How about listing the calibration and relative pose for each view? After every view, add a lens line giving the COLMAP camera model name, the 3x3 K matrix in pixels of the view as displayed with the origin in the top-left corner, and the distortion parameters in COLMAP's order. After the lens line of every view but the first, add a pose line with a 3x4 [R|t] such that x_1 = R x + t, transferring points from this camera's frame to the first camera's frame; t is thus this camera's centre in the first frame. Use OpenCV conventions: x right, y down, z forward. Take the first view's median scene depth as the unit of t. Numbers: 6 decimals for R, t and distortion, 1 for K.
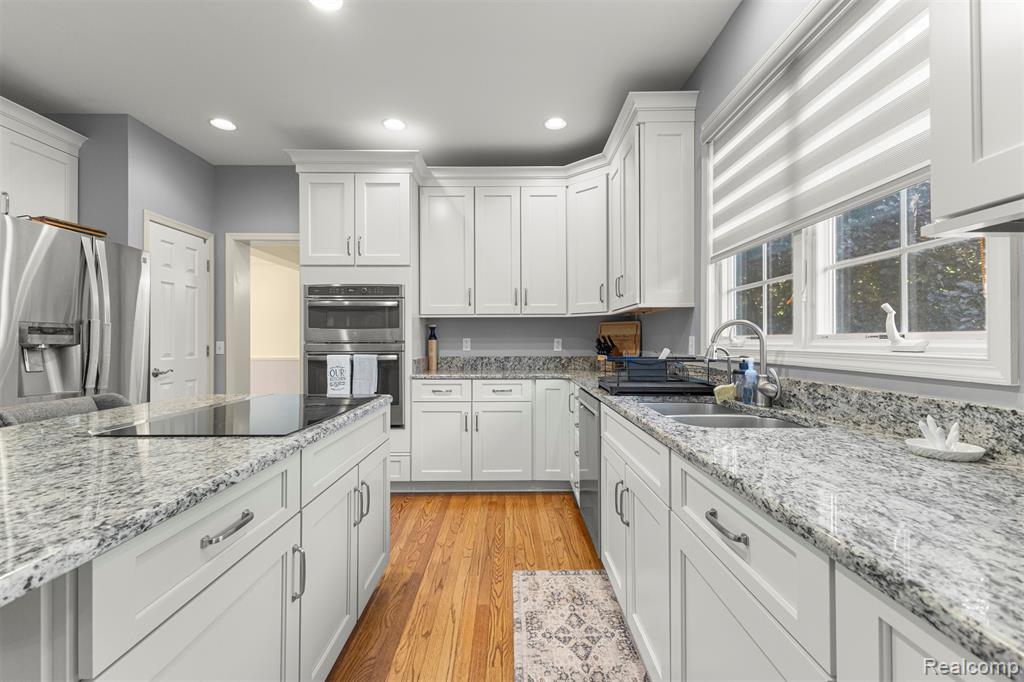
lens RADIAL K [[441.7, 0, 513.2], [0, 441.7, 339.5], [0, 0, 1]] dist [0.007946, -0.000449]
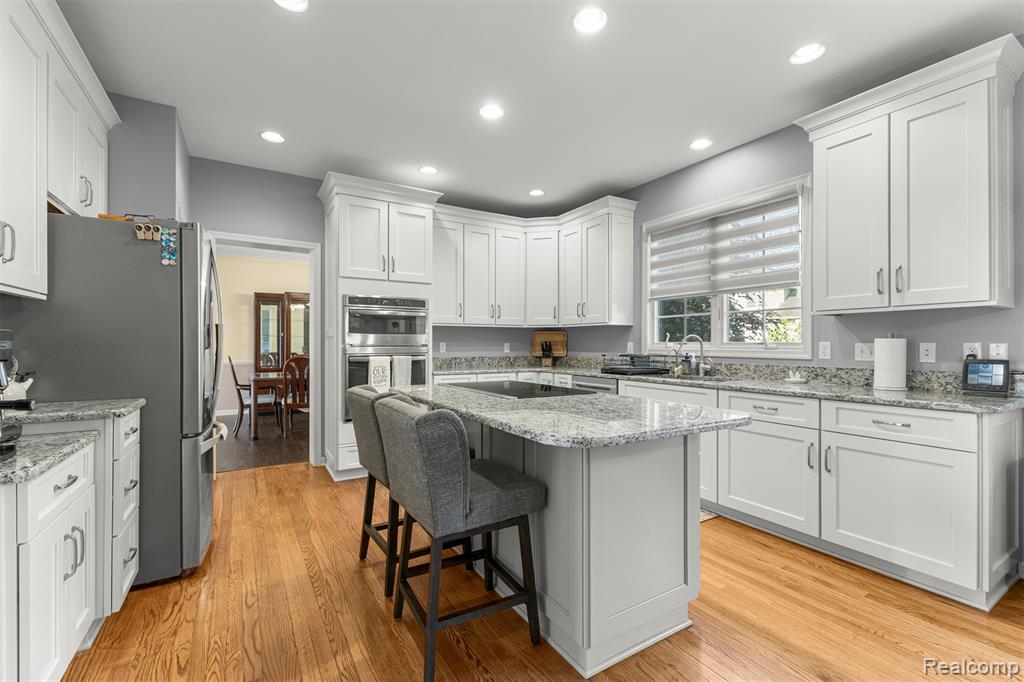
lens RADIAL K [[442.1, 0, 514.4], [0, 442.1, 344.9], [0, 0, 1]] dist [0.000308, -0.000137]
pose [[0.855724, 0.002526, 0.517426, -0.685478], [-0.004351, 0.999988, 0.002314, 0.000007], [-0.517414, -0.004232, 0.855725, -0.183607]]
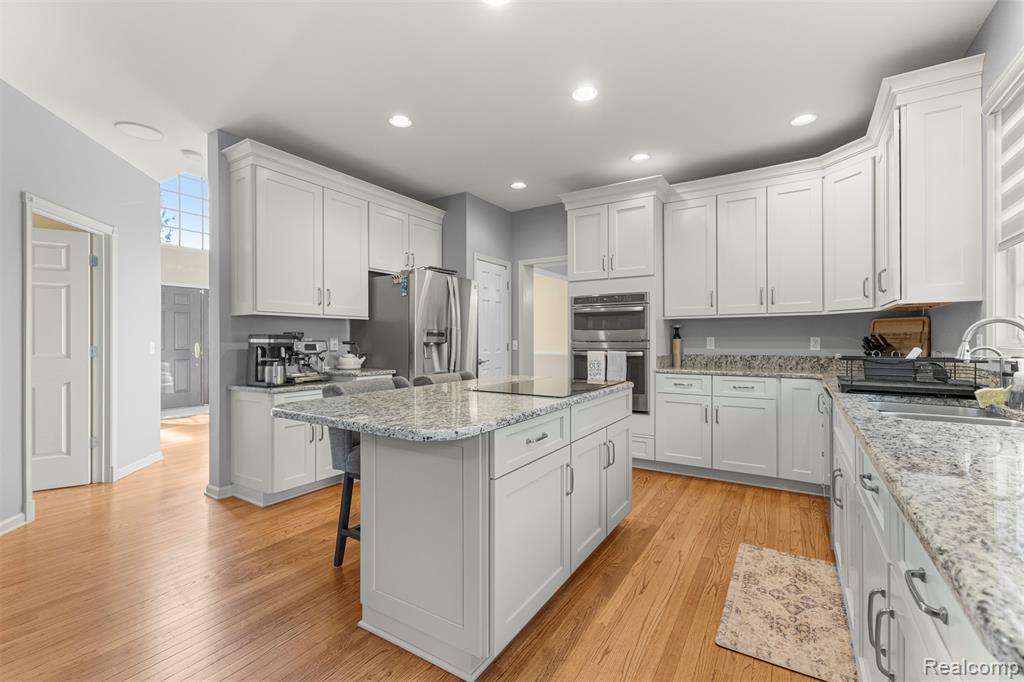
lens RADIAL K [[441.7, 0, 513.2], [0, 441.7, 339.5], [0, 0, 1]] dist [0.007946, -0.000449]
pose [[0.841936, -0.001451, -0.539576, 0.082825], [0.003018, 0.999993, 0.002021, -0.001507], [0.539569, -0.003330, 0.841935, -0.181028]]
